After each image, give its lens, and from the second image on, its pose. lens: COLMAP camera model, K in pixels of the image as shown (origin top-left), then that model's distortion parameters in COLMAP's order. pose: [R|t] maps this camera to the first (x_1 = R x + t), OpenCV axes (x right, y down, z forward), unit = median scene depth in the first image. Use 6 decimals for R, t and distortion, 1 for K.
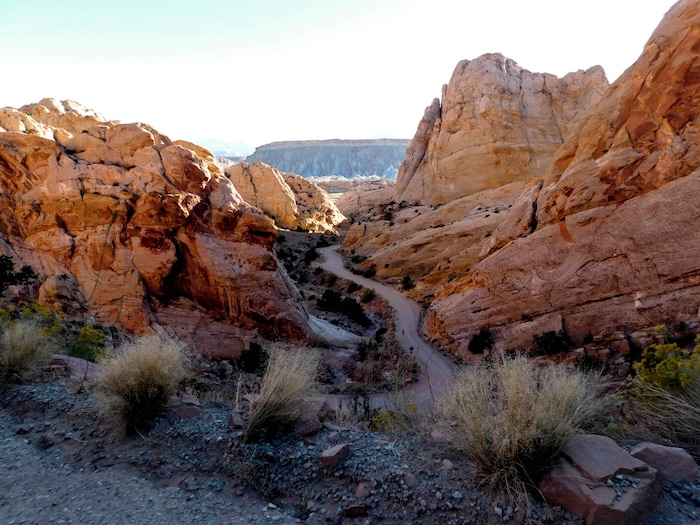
lens RADIAL K [[460.5, 0, 350.6], [0, 460.5, 258.9], [0, 0, 1]] dist [-0.079953, 0.069010]
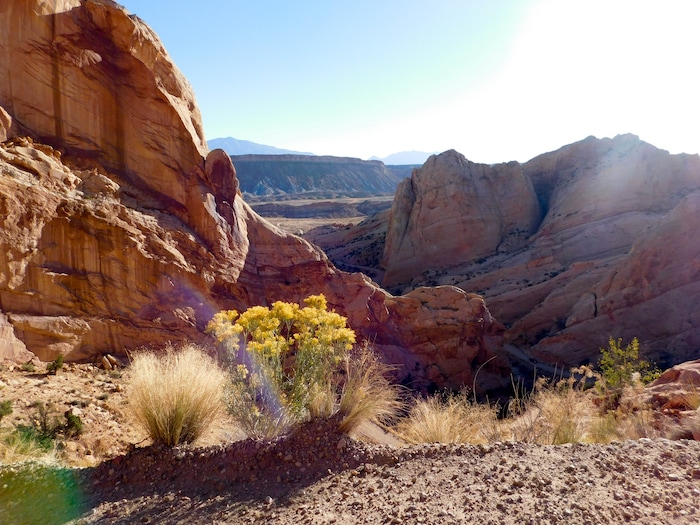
lens RADIAL K [[460.5, 0, 350.6], [0, 460.5, 258.9], [0, 0, 1]] dist [-0.079953, 0.069010]
pose [[0.947317, -0.073680, 0.311708, -0.482767], [0.077615, 0.996983, -0.000221, -0.143049], [-0.310752, 0.024403, 0.950178, -0.279516]]
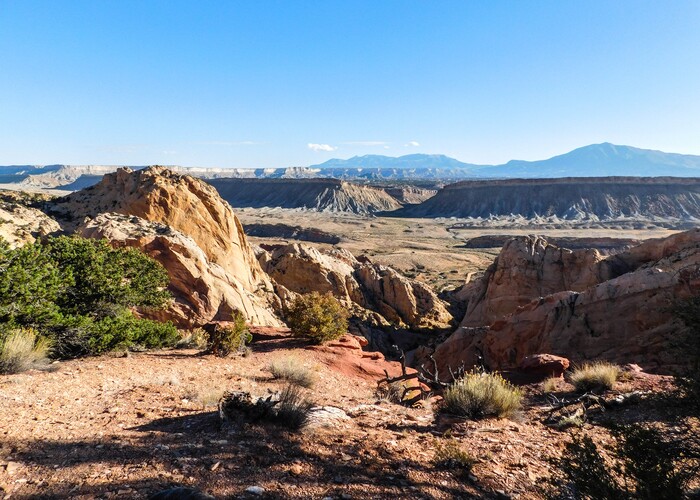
lens RADIAL K [[448.7, 0, 352.0], [0, 448.7, 236.0], [0, 0, 1]] dist [-0.063413, 0.000003]
pose [[0.911906, 0.031146, -0.409216, 0.409910], [-0.066016, 0.995264, -0.071359, -0.310040], [0.405055, 0.092088, 0.909643, -0.763014]]
